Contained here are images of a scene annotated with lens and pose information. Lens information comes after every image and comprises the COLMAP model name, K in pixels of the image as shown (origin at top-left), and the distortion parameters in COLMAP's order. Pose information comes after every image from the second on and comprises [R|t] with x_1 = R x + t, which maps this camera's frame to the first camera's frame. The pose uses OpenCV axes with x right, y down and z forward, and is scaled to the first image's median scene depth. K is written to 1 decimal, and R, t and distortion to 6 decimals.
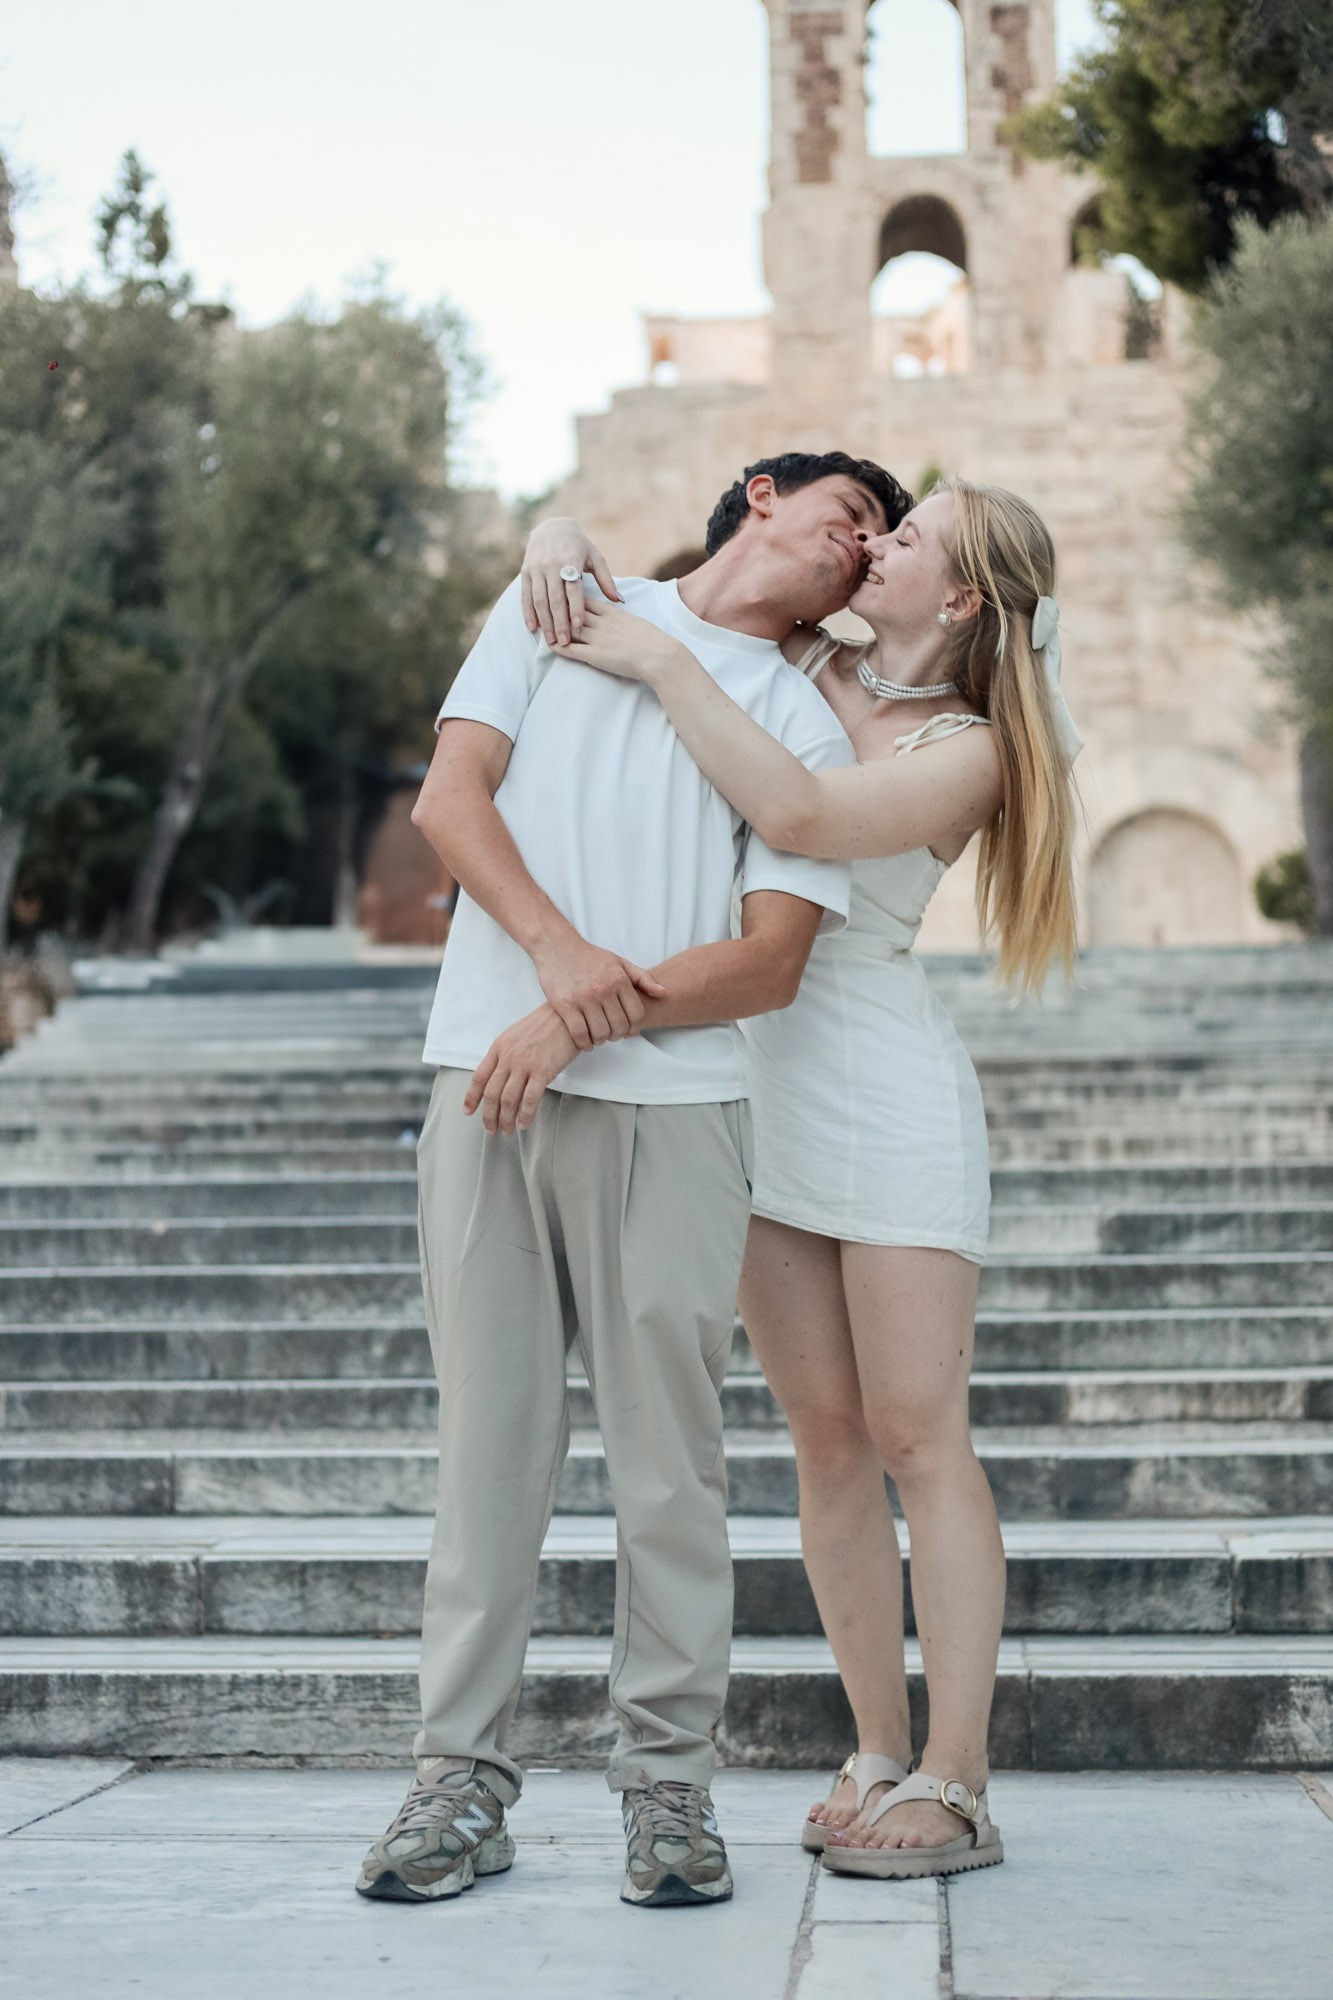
lens RADIAL K [[2995.2, 0, 659.4], [0, 2995.2, 964.5], [0, 0, 1]] dist [0.022765, -0.037652]
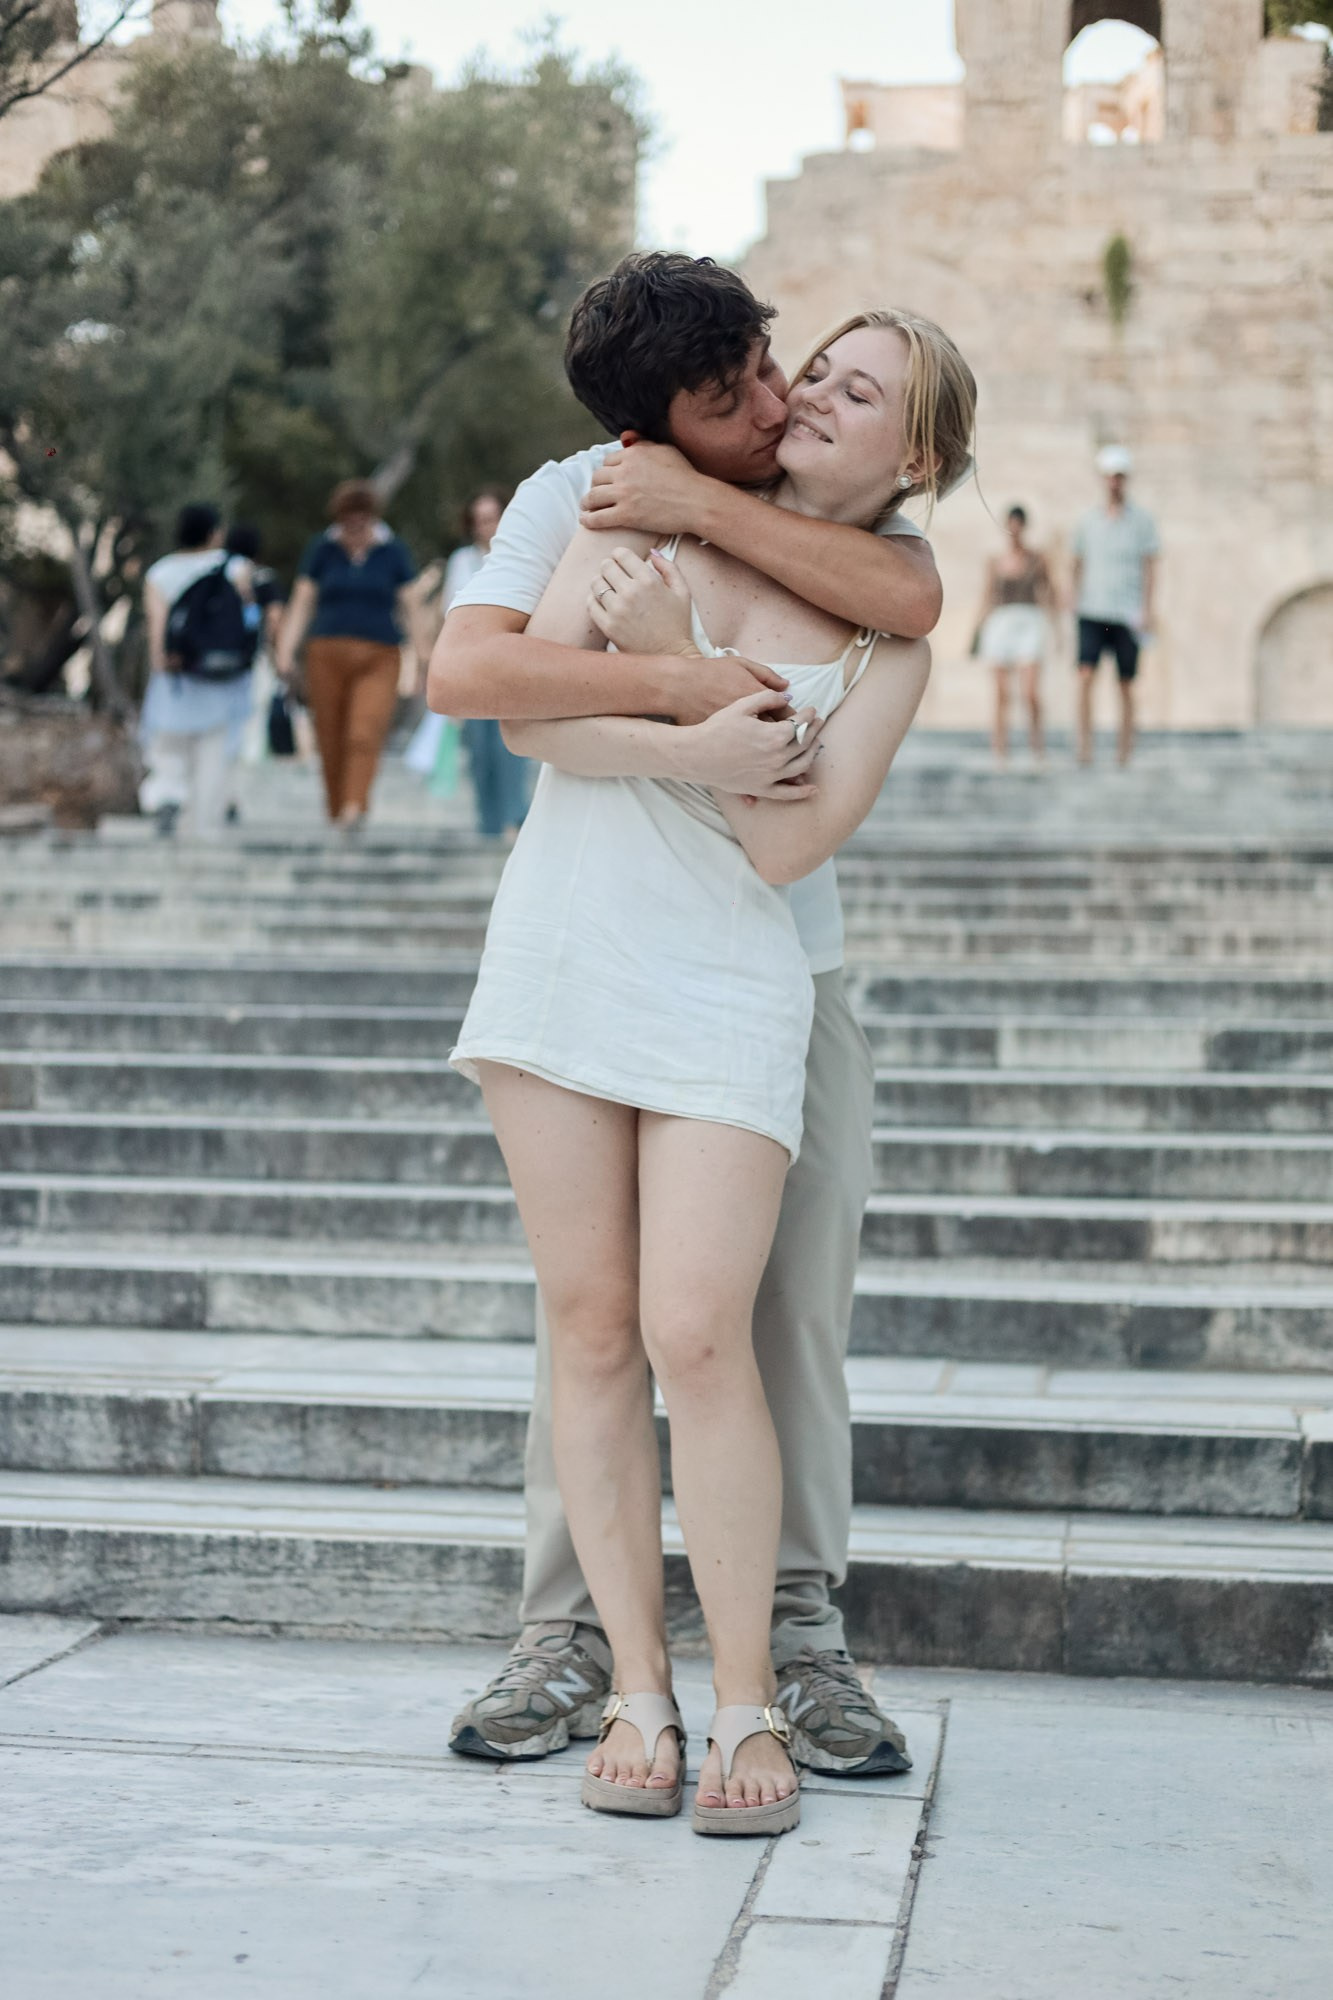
lens RADIAL K [[2852.5, 0, 666.5], [0, 2852.5, 1000.0], [0, 0, 1]] dist [0.077874, -0.343927]
pose [[0.997867, 0.027515, -0.059203, 0.034788], [-0.021651, 0.995000, 0.097504, -0.013231], [0.061590, -0.096014, 0.993473, 0.101204]]
